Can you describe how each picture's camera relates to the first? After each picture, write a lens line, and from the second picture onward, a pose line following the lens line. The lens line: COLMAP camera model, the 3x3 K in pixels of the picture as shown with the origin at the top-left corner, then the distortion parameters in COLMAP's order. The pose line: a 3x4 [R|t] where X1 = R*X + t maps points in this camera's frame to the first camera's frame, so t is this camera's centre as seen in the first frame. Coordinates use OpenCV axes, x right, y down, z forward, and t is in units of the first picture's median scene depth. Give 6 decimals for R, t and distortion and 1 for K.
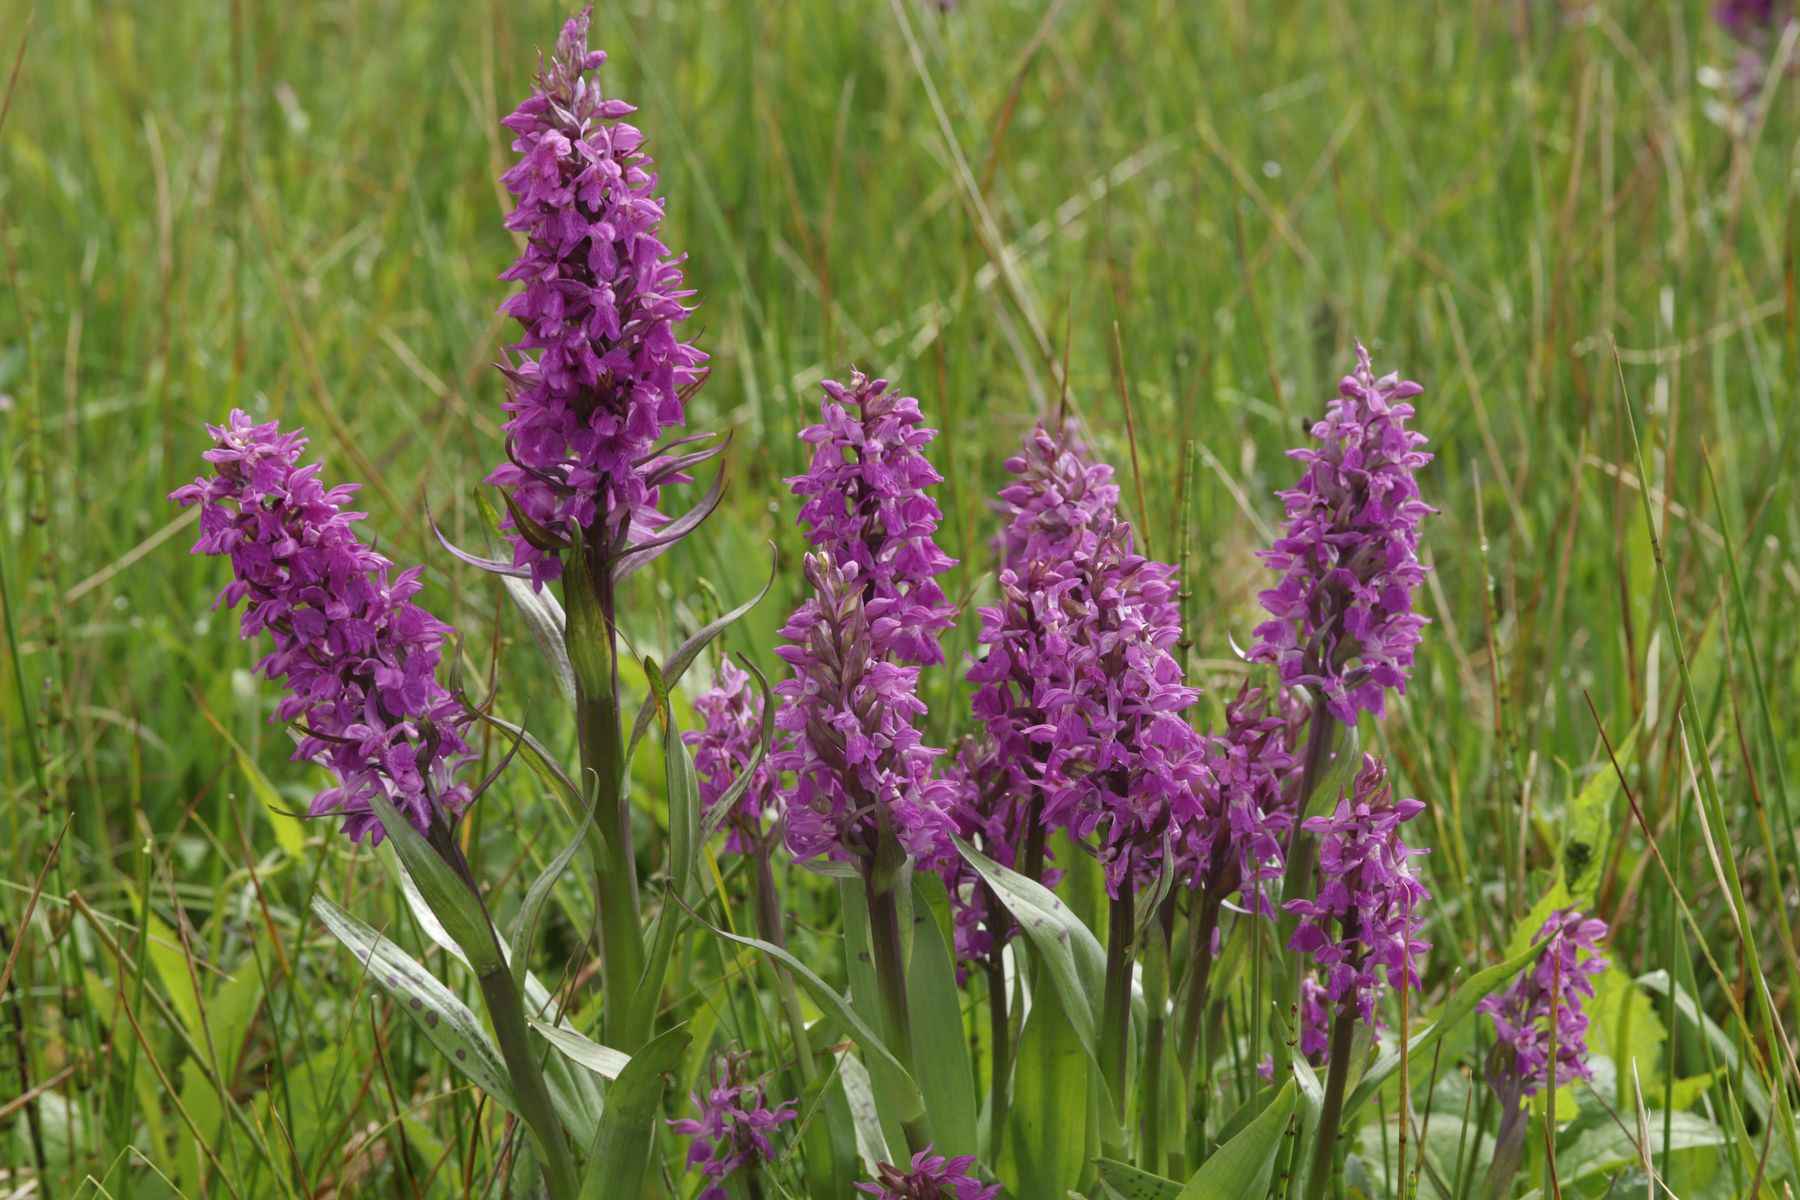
lens RADIAL K [[5637.0, 0, 901.5], [0, 5637.0, 596.9], [0, 0, 1]] dist [-0.262022, 0.000000]
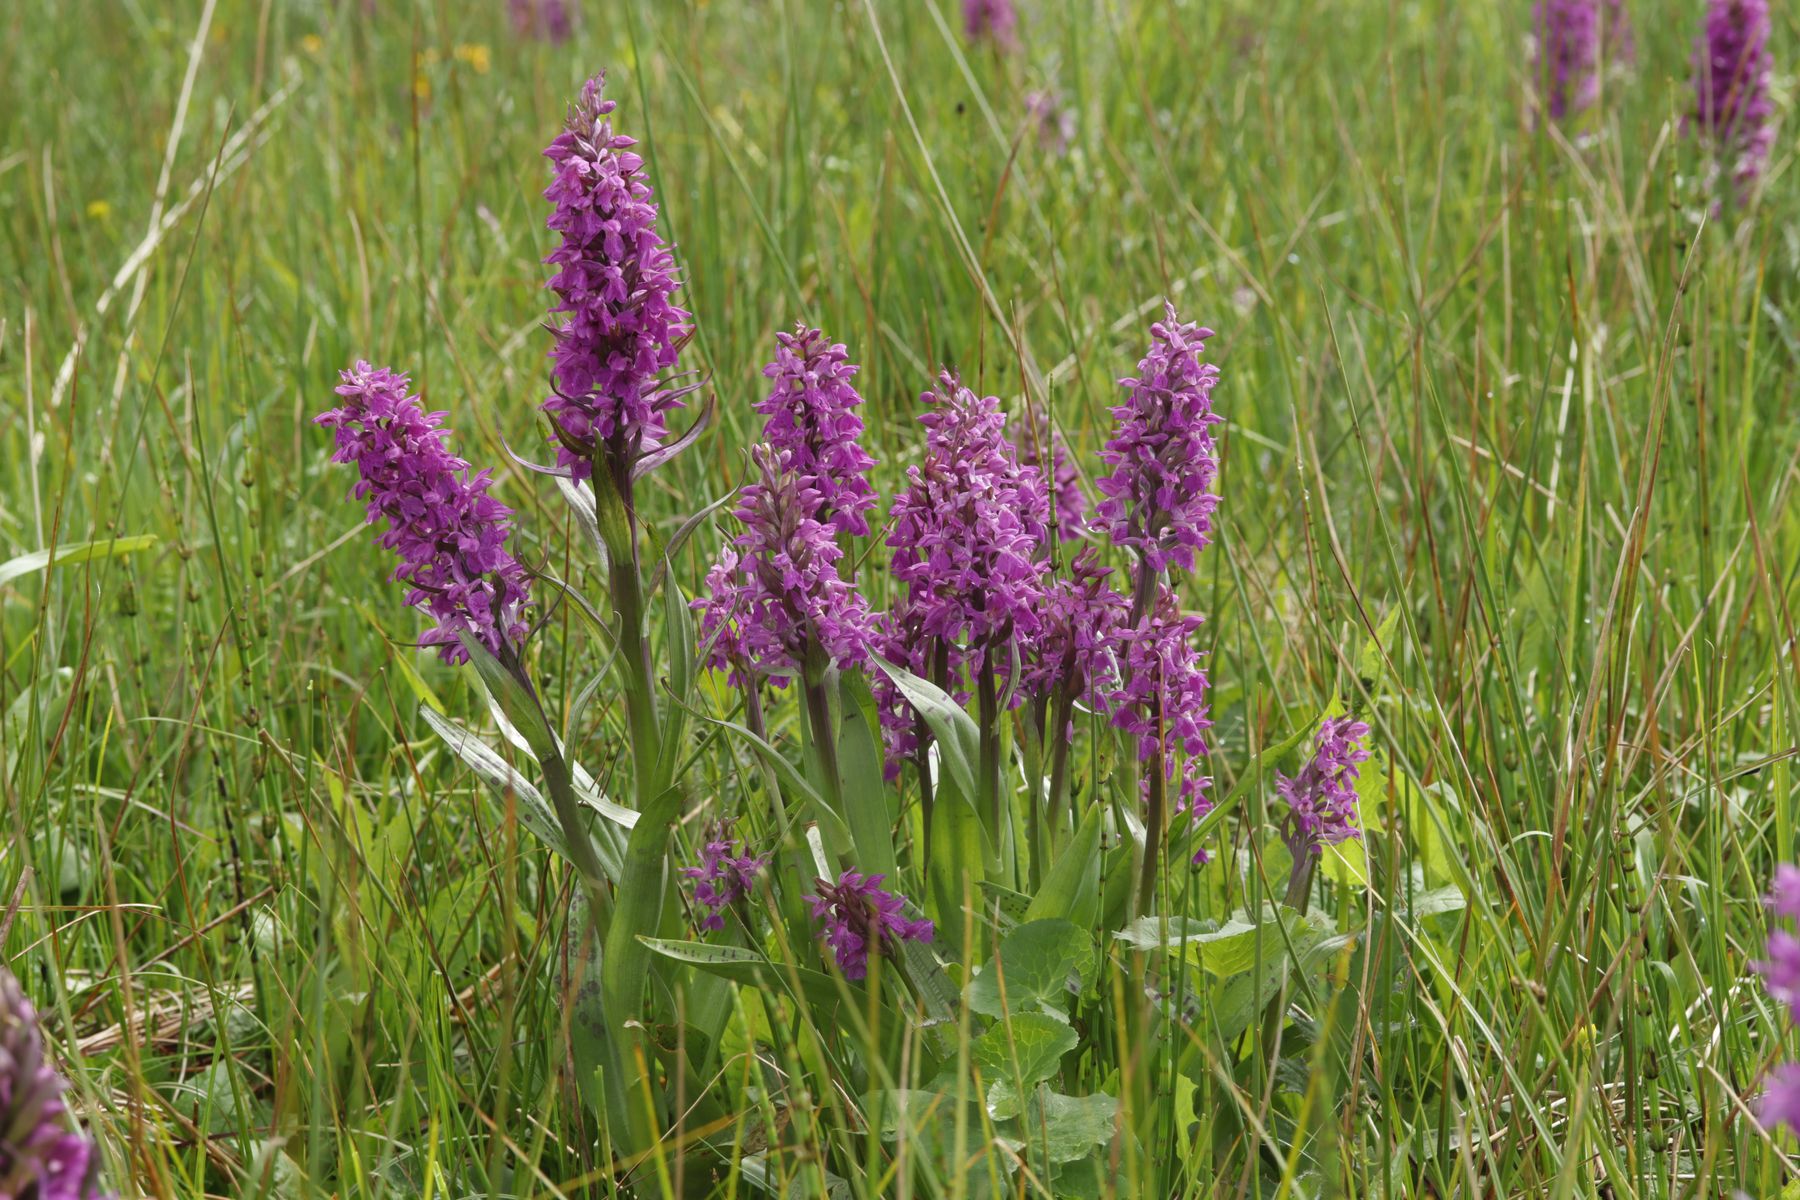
lens RADIAL K [[5637.0, 0, 898.8], [0, 5637.0, 602.3], [0, 0, 1]] dist [-0.262022, 0.000000]
pose [[0.997407, -0.020762, -0.068901, 0.112904], [0.017639, 0.998803, -0.045626, 0.094367], [0.069766, 0.044293, 0.996580, -0.399198]]
